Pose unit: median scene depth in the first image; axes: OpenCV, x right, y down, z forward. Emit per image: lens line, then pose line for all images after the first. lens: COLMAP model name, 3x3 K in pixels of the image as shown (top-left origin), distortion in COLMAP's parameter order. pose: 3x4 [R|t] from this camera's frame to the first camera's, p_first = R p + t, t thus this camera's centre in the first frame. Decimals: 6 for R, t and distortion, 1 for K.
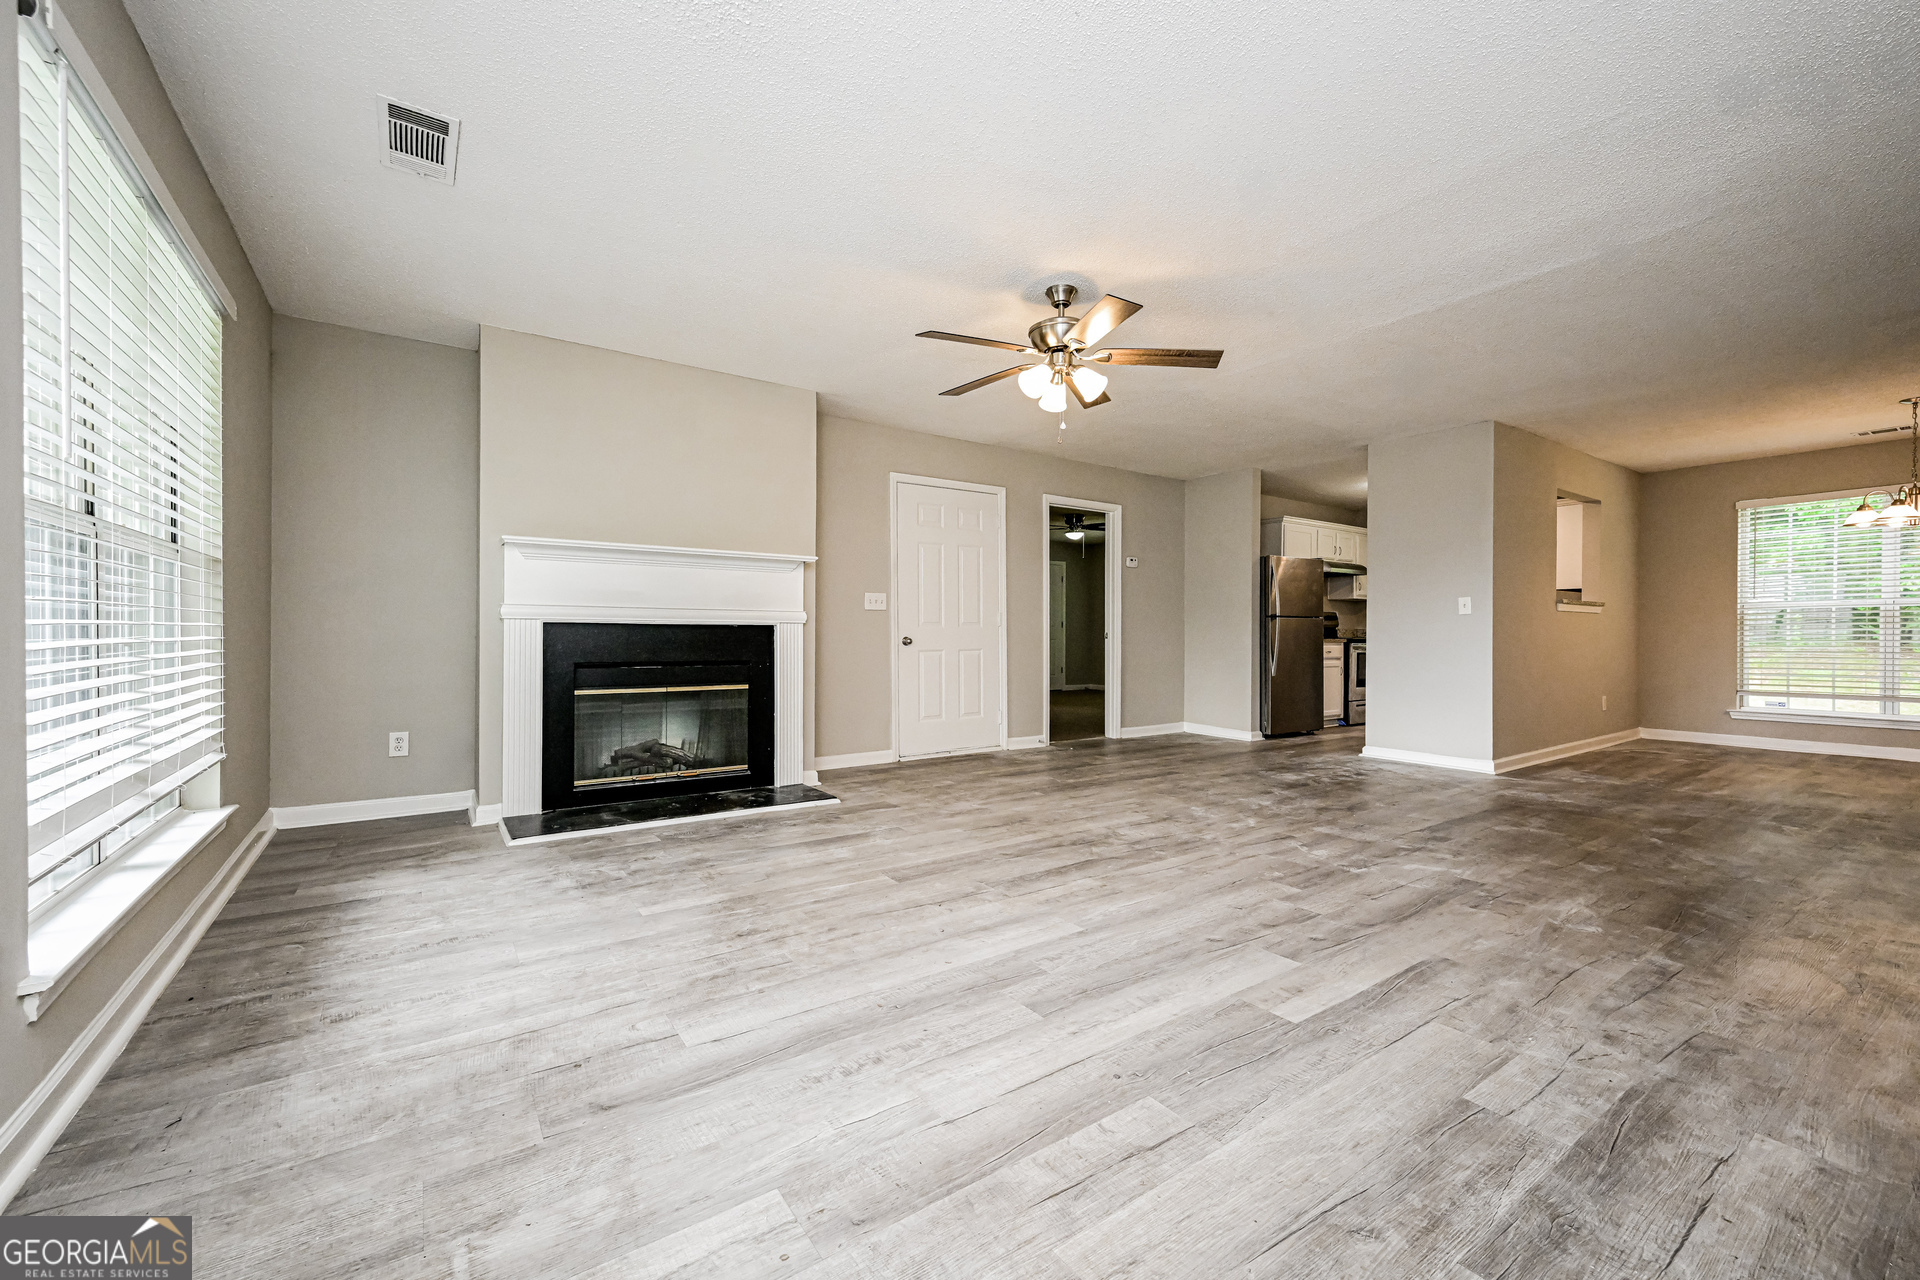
lens RADIAL K [[765.7, 0, 953.0], [0, 765.7, 633.6], [0, 0, 1]] dist [0.011371, 0.000775]
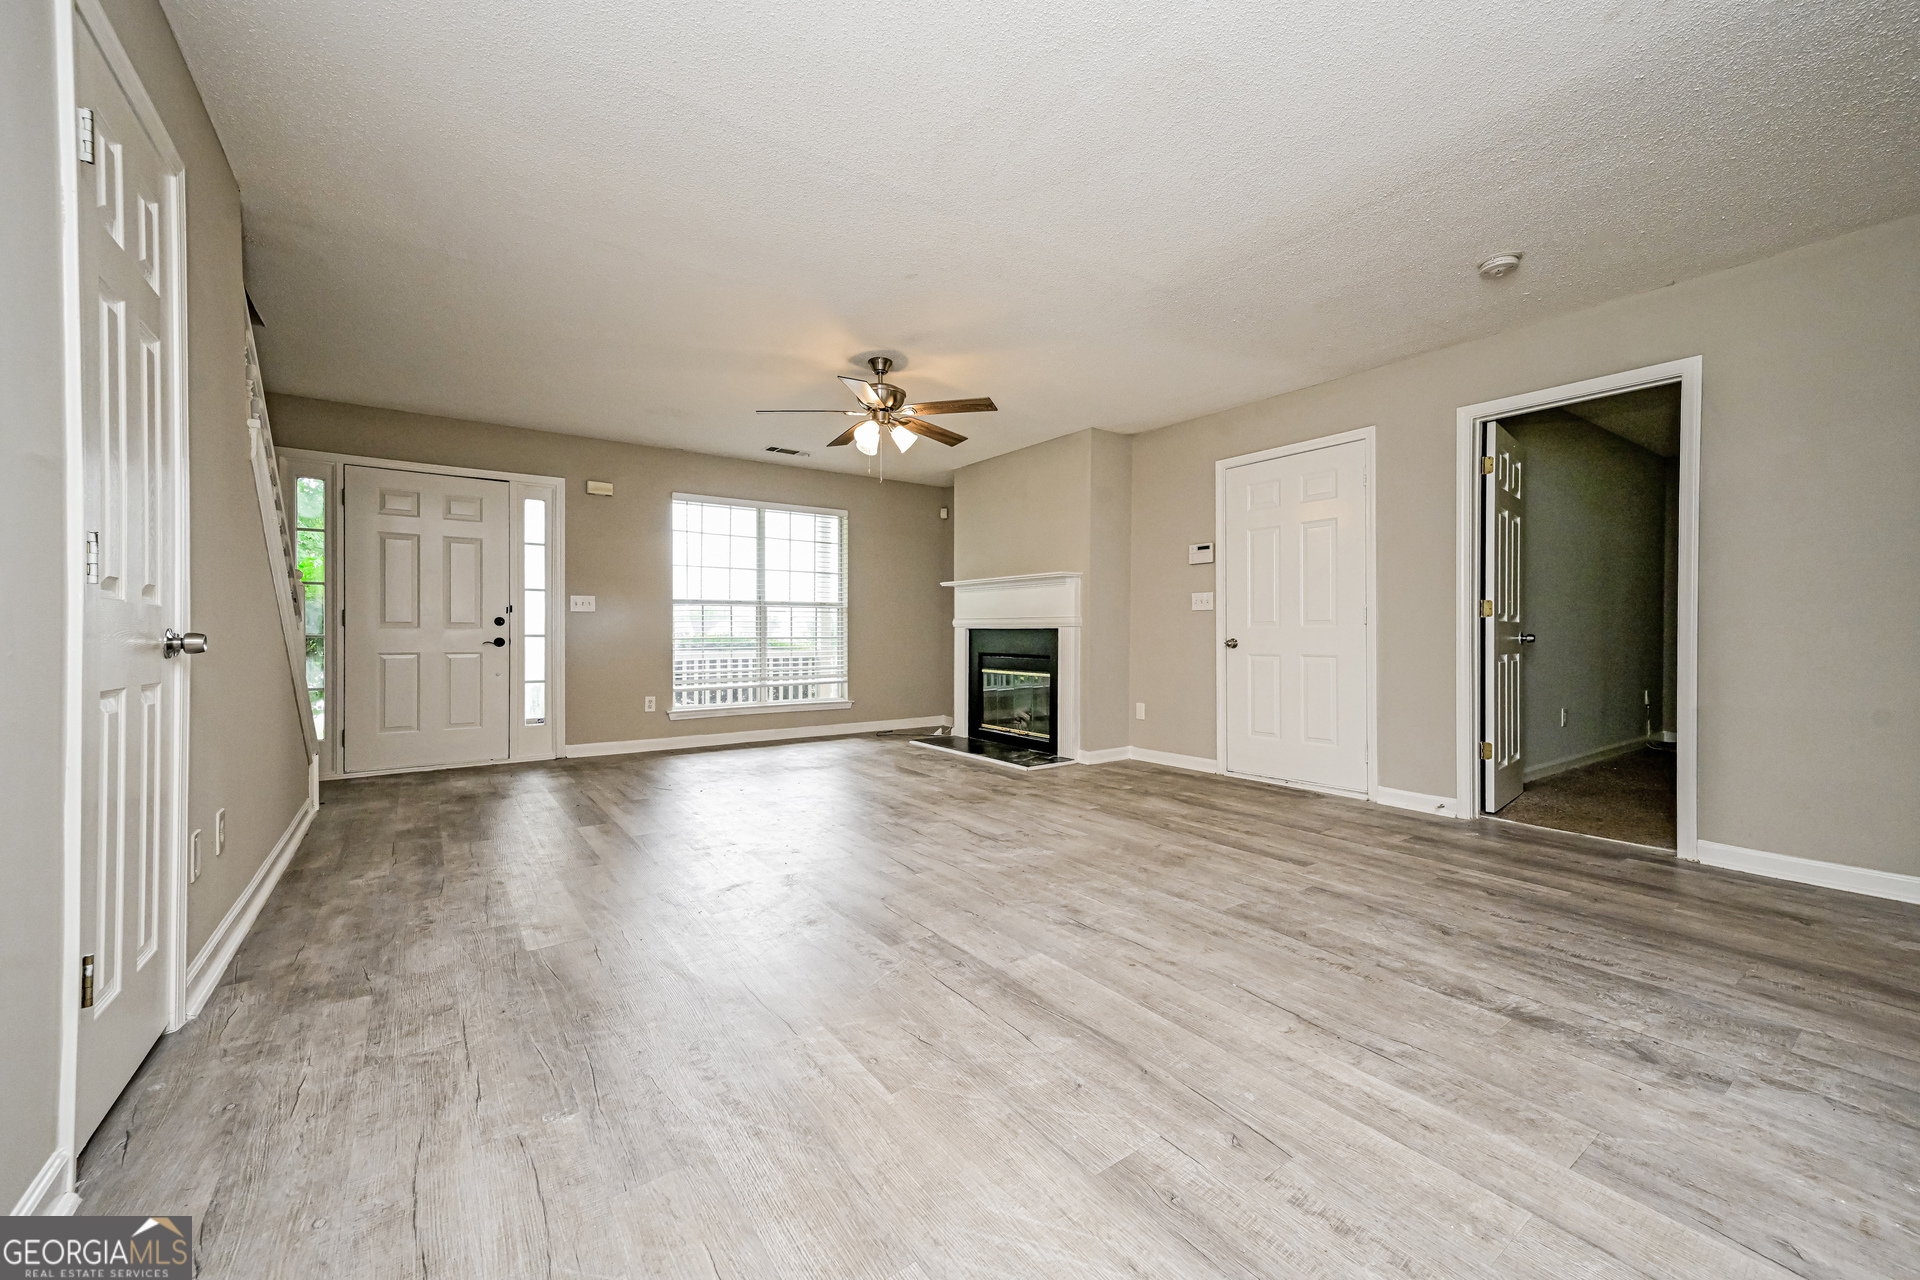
lens RADIAL K [[765.7, 0, 963.5], [0, 765.7, 637.5], [0, 0, 1]] dist [0.011371, 0.000775]
pose [[0.012385, 0.001208, -0.999923, 1.010423], [-0.001216, 0.999999, 0.001193, 0.002987], [0.999923, 0.001202, 0.012387, 0.816324]]
